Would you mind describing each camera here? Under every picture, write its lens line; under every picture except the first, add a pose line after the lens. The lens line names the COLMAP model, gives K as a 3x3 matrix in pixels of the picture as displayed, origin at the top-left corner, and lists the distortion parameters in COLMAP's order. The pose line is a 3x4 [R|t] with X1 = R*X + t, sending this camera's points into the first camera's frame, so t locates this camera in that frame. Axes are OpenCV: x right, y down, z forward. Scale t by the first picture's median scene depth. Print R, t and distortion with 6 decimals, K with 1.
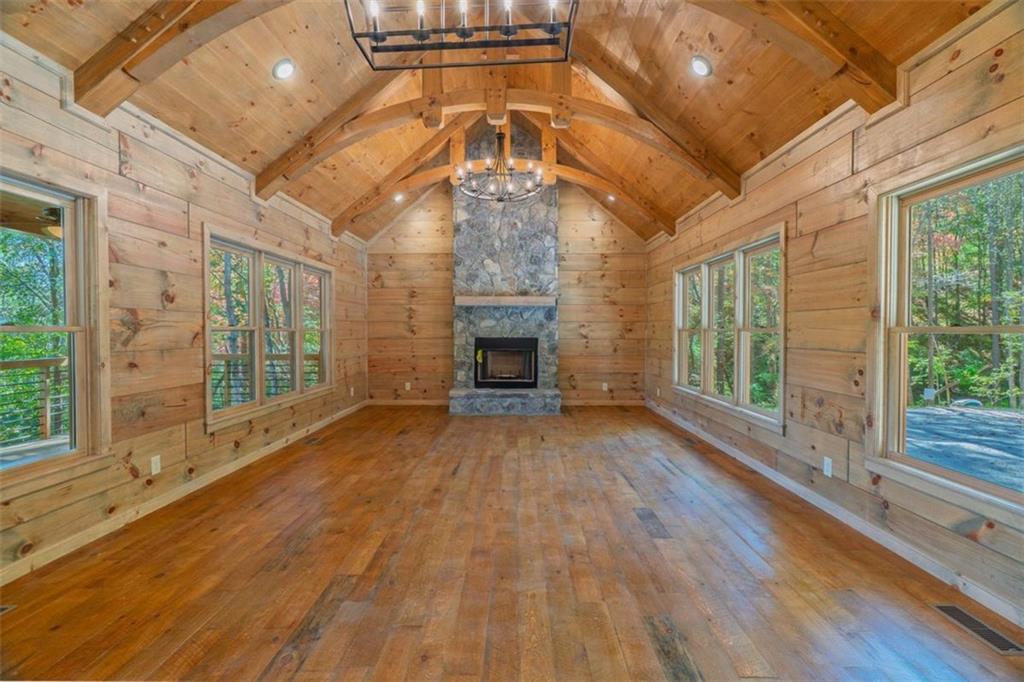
lens RADIAL K [[466.1, 0, 509.2], [0, 466.1, 338.9], [0, 0, 1]] dist [-0.003654, -0.000554]
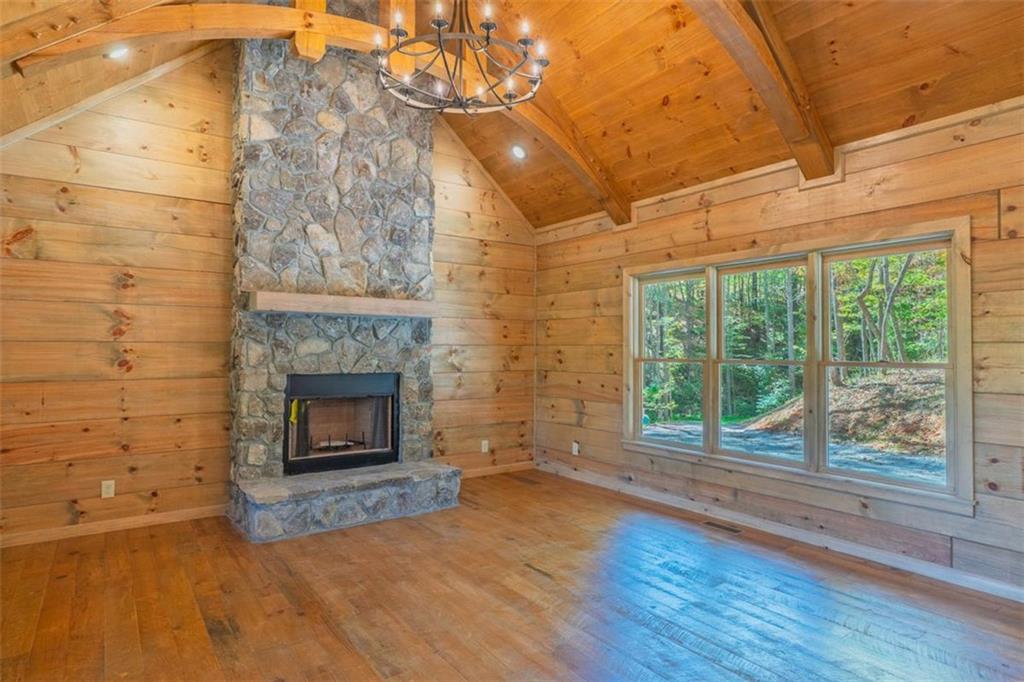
lens RADIAL K [[573.7, 0, 512.4], [0, 573.7, 341.8], [0, 0, 1]] dist [0.000295, -0.000522]
pose [[0.804409, 0.010137, 0.593990, -0.246594], [0.007961, 0.999581, -0.027840, -0.019654], [-0.594023, 0.027124, 0.803991, 0.355312]]
